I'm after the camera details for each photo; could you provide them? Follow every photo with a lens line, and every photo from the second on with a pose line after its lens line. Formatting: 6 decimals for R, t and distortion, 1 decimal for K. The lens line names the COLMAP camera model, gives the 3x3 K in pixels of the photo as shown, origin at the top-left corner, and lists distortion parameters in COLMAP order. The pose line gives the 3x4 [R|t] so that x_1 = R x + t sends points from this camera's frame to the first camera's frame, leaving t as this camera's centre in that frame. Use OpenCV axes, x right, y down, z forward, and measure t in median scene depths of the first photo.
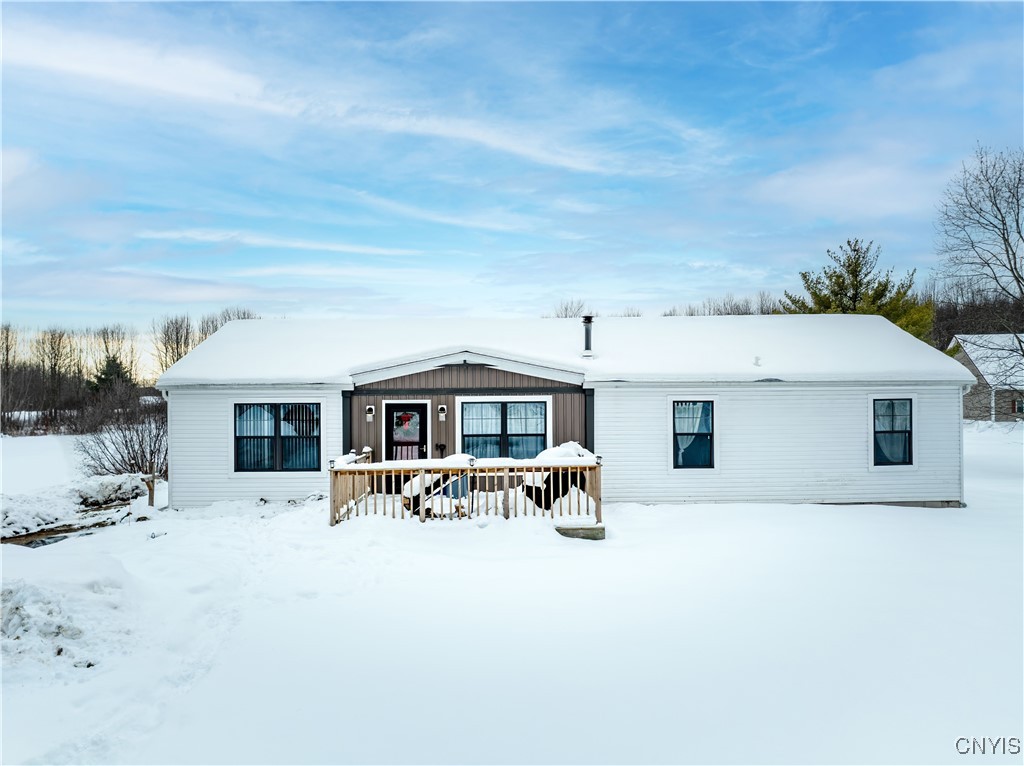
lens RADIAL K [[695.0, 0, 512.0], [0, 695.0, 383.0], [0, 0, 1]] dist [-0.011586, -0.000491]
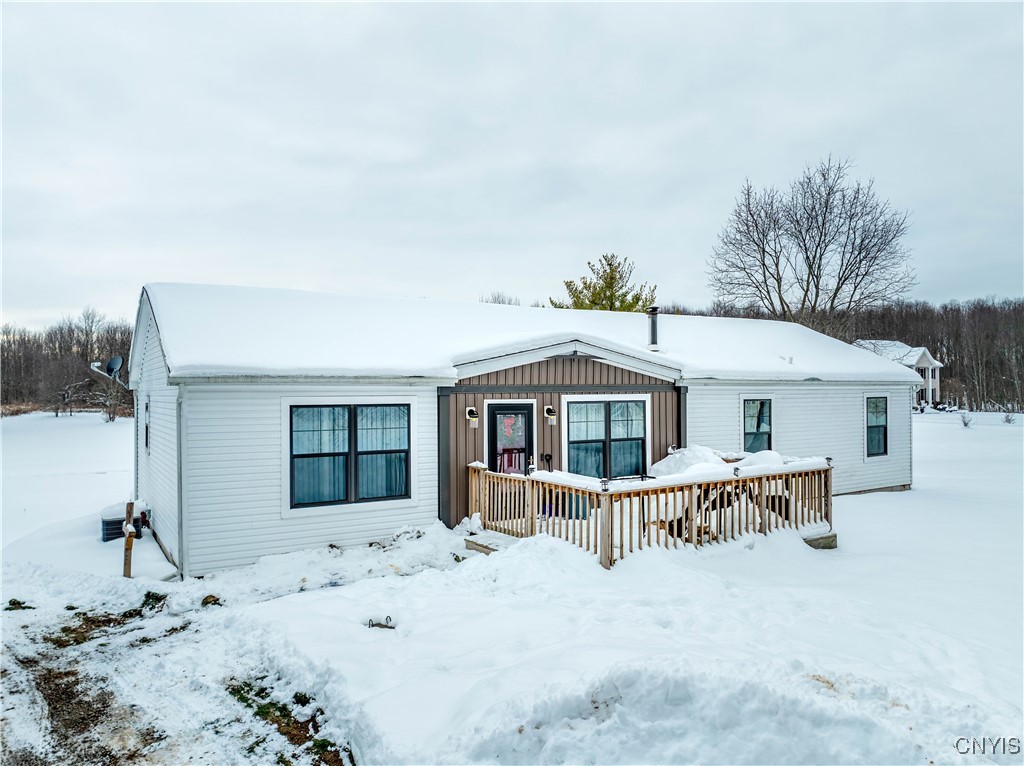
lens RADIAL K [[708.7, 0, 512.0], [0, 708.7, 383.0], [0, 0, 1]] dist [-0.025927, -0.001670]
pose [[0.868745, 0.008671, 0.495184, -0.545110], [-0.005713, 0.999956, -0.007488, 0.011960], [-0.495227, 0.003676, 0.868756, 0.305309]]
